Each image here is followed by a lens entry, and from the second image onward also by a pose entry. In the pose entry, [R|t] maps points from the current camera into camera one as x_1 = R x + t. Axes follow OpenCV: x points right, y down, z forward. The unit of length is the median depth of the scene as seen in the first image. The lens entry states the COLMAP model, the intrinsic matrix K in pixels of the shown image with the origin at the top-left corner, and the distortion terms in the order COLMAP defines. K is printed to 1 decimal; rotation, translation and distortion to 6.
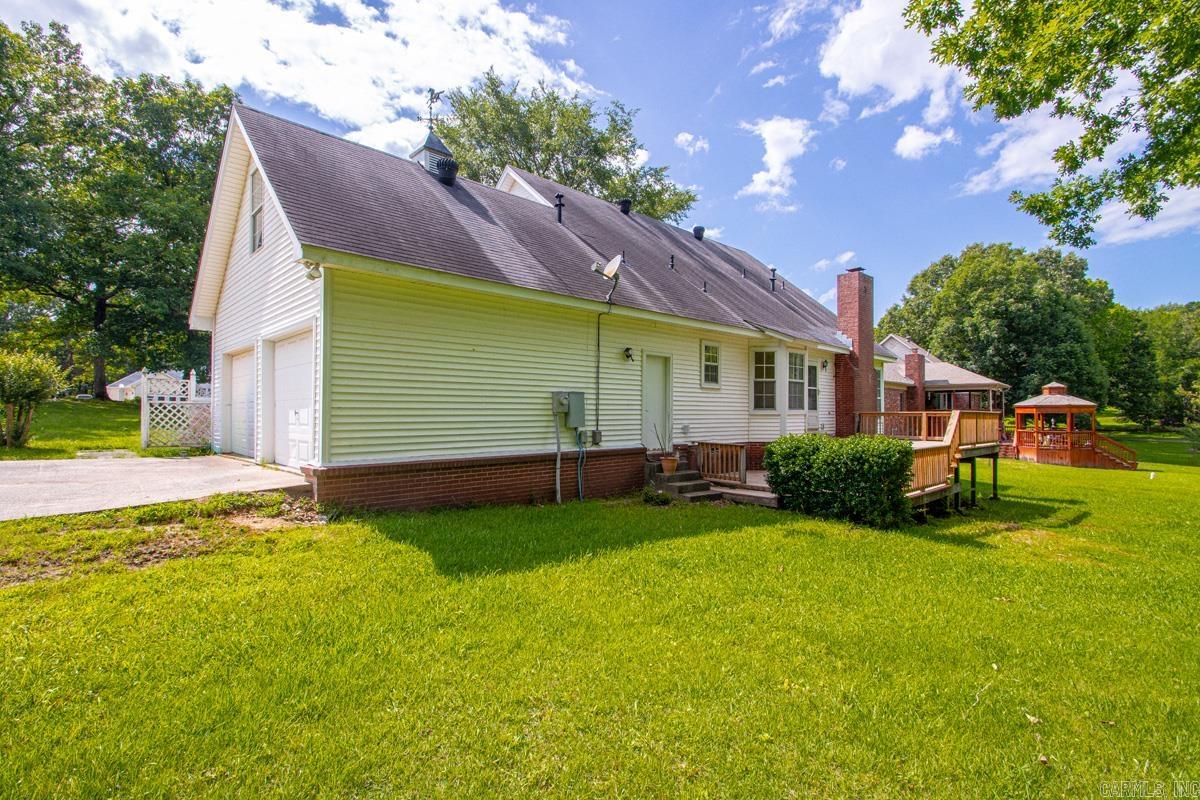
lens RADIAL K [[561.7, 0, 571.2], [0, 561.7, 403.1], [0, 0, 1]] dist [-0.004315, -0.011135]
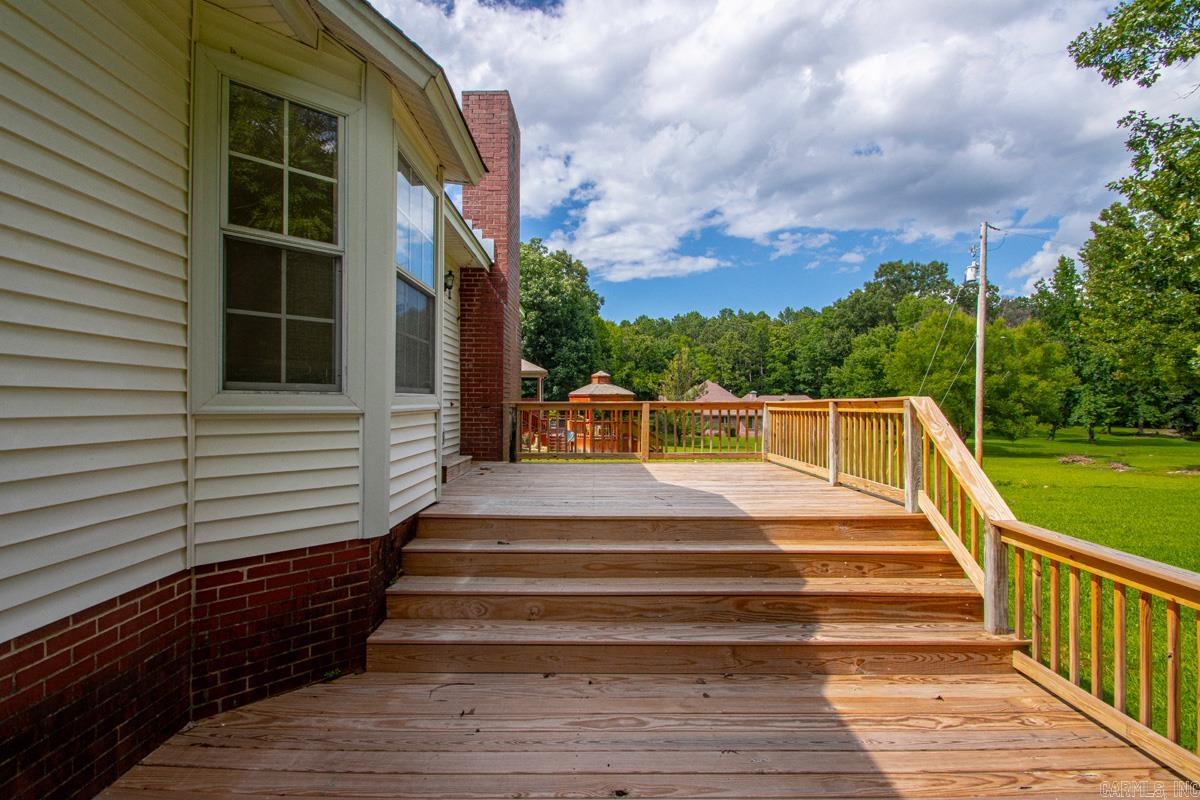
lens RADIAL K [[561.7, 0, 576.2], [0, 561.7, 411.2], [0, 0, 1]] dist [-0.004315, -0.011135]
pose [[0.693098, -0.014446, 0.720699, 0.116591], [-0.009262, 0.999538, 0.028942, 0.005183], [-0.720784, -0.026735, 0.692644, 0.336636]]
